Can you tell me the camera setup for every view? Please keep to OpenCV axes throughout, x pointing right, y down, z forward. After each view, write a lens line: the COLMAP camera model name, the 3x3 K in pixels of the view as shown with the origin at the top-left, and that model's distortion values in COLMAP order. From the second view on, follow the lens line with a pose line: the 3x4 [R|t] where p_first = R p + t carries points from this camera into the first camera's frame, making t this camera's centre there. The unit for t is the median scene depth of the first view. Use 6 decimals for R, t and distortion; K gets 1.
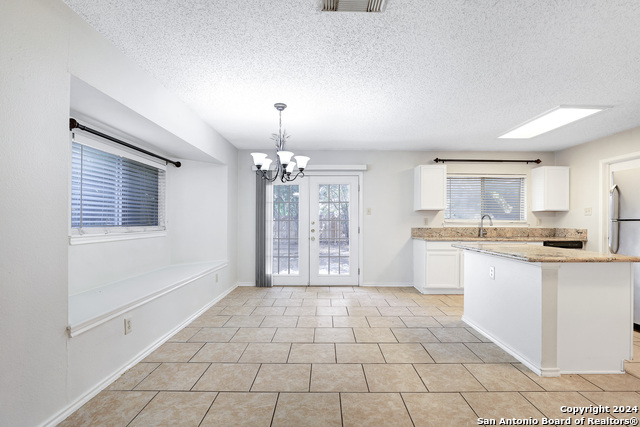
lens RADIAL K [[296.1, 0, 326.6], [0, 296.1, 219.6], [0, 0, 1]] dist [-0.026120, 0.004848]
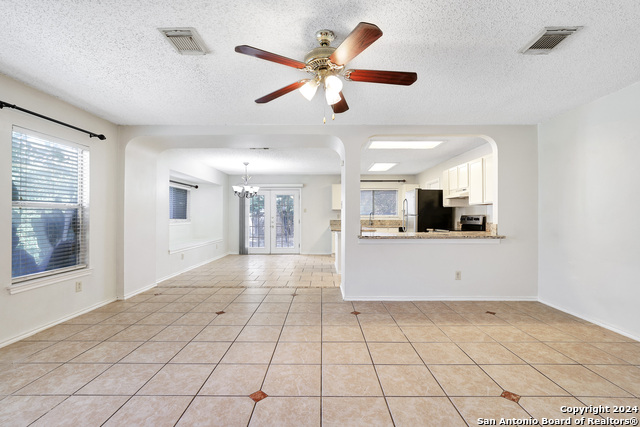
lens RADIAL K [[296.1, 0, 321.3], [0, 296.1, 214.4], [0, 0, 1]] dist [-0.026120, 0.004848]
pose [[0.999932, -0.002827, -0.011286, 0.285473], [0.002778, 0.999987, -0.004309, 0.002198], [0.011298, 0.004278, 0.999927, -0.791798]]
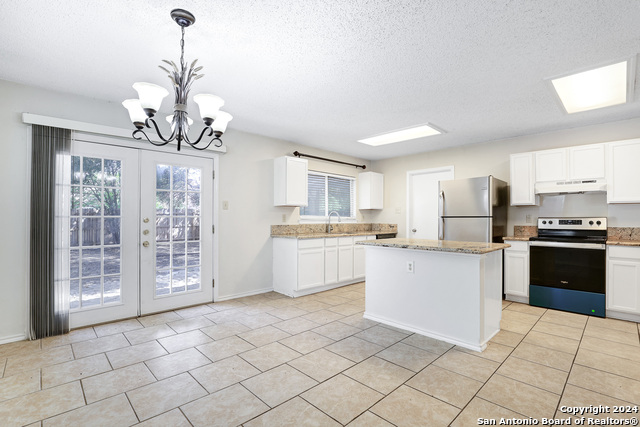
lens RADIAL K [[296.1, 0, 325.3], [0, 296.1, 215.5], [0, 0, 1]] dist [-0.026120, 0.004848]
pose [[0.717732, 0.005623, 0.696296, -0.239343], [-0.004103, 0.999984, -0.003846, 0.001867], [-0.696307, -0.000097, 0.717744, 0.275618]]
